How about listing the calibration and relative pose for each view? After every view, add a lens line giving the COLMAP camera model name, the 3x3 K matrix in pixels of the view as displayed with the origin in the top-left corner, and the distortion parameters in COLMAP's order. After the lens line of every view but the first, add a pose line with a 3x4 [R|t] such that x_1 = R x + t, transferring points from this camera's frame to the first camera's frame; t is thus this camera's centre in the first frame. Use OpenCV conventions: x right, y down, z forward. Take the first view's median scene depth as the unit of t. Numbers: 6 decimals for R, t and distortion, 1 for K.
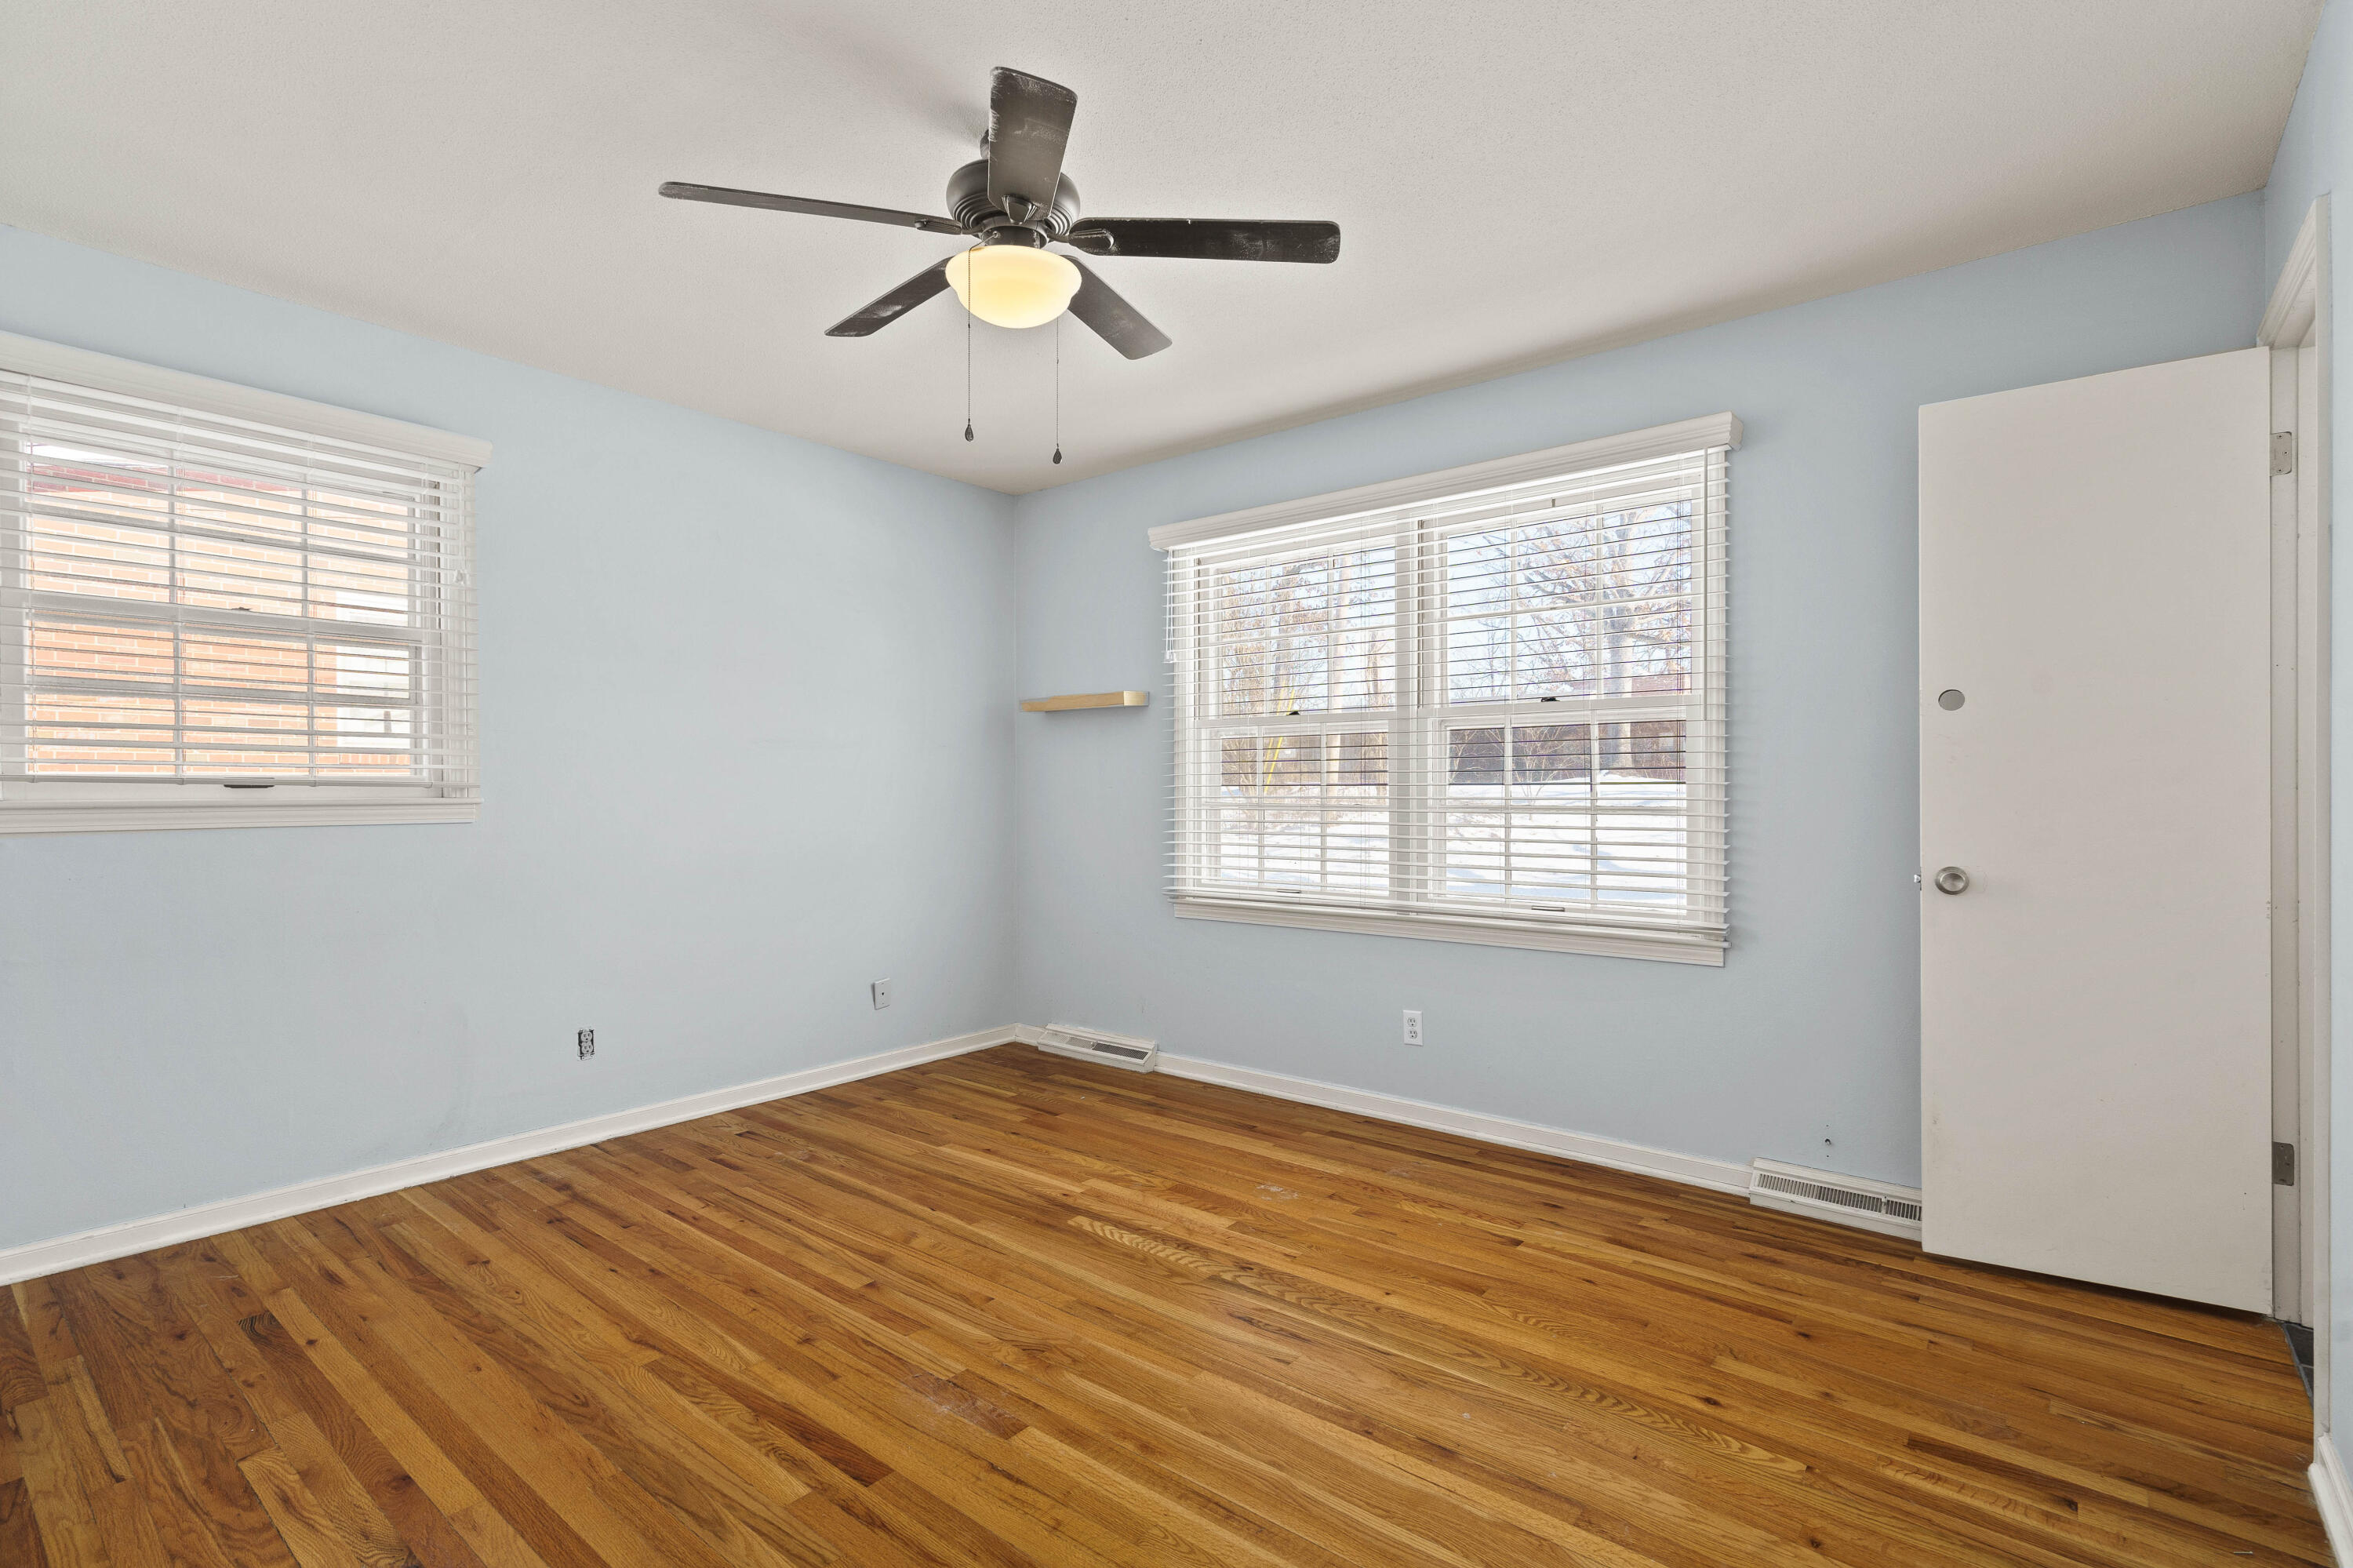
lens RADIAL K [[1102.1, 0, 1166.5], [0, 1102.1, 786.4], [0, 0, 1]] dist [-0.001223, 0.001292]
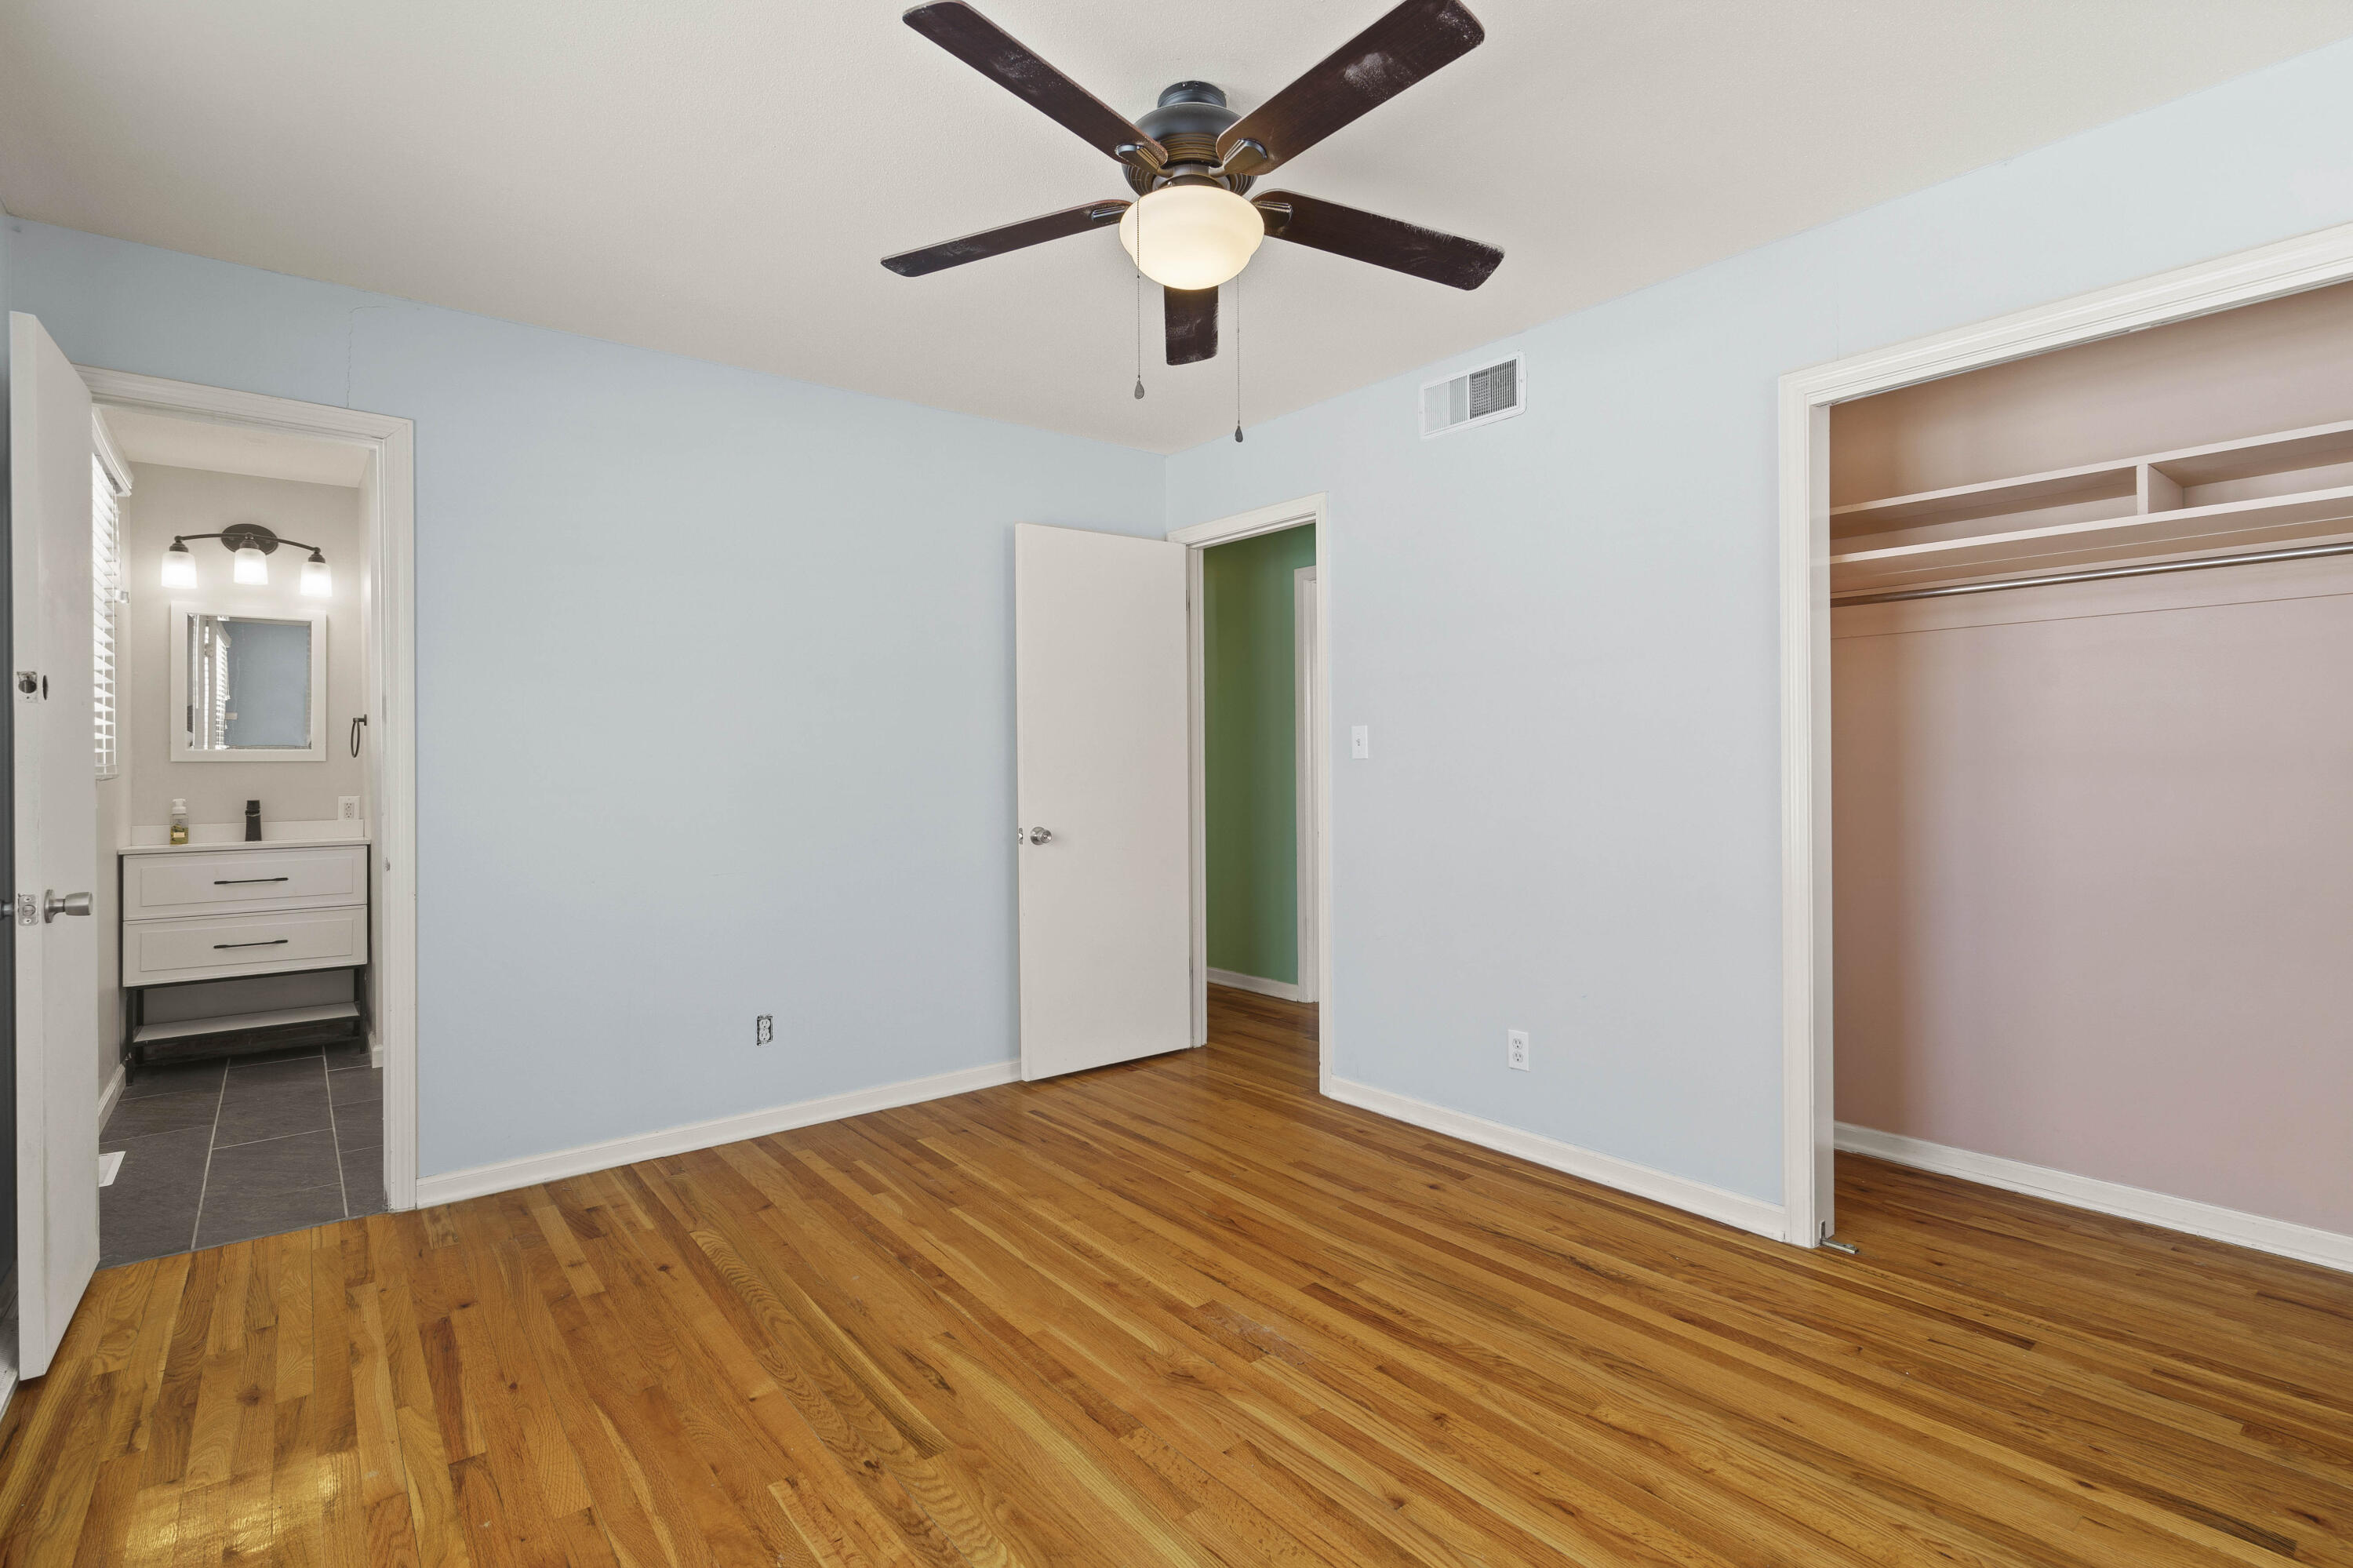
lens RADIAL K [[1102.1, 0, 1180.3], [0, 1102.1, 760.4], [0, 0, 1]] dist [-0.001223, 0.001292]
pose [[-0.980552, 0.010896, 0.195957, -0.329582], [0.010667, 0.999941, -0.002221, -0.016076], [-0.195969, -0.000088, -0.980610, 2.048058]]
